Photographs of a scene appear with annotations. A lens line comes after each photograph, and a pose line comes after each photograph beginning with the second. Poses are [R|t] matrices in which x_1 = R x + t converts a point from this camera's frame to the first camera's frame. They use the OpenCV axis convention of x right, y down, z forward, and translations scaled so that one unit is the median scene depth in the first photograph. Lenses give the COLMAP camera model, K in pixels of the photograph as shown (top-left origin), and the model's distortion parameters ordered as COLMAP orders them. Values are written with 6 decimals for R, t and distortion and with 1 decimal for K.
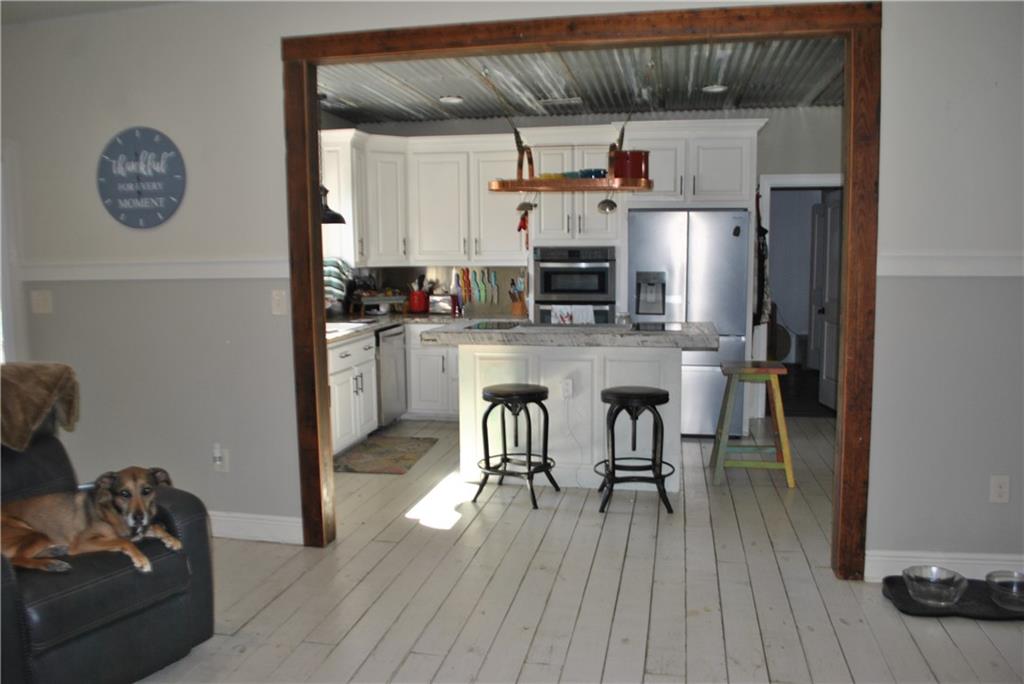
lens RADIAL K [[808.2, 0, 512.0], [0, 808.2, 342.0], [0, 0, 1]] dist [-0.059695, 0.004471]
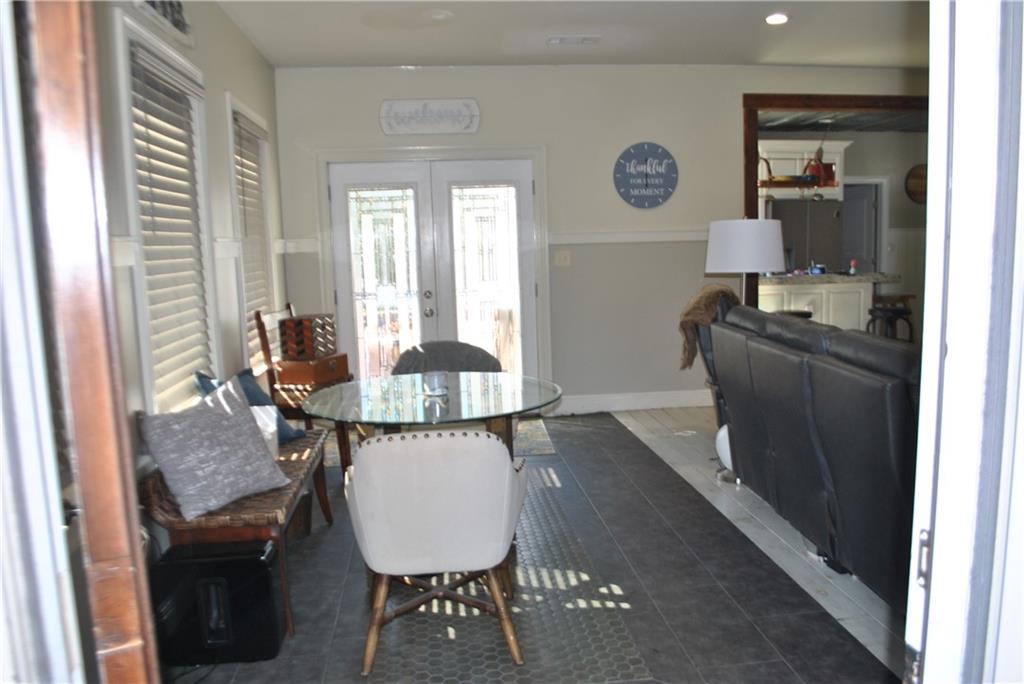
lens RADIAL K [[808.2, 0, 512.0], [0, 808.2, 342.0], [0, 0, 1]] dist [-0.059695, 0.004471]
pose [[0.952331, -0.048768, 0.301142, -1.202151], [0.043994, 0.998776, 0.022619, 0.069692], [-0.301877, -0.008293, 0.953311, -0.411985]]
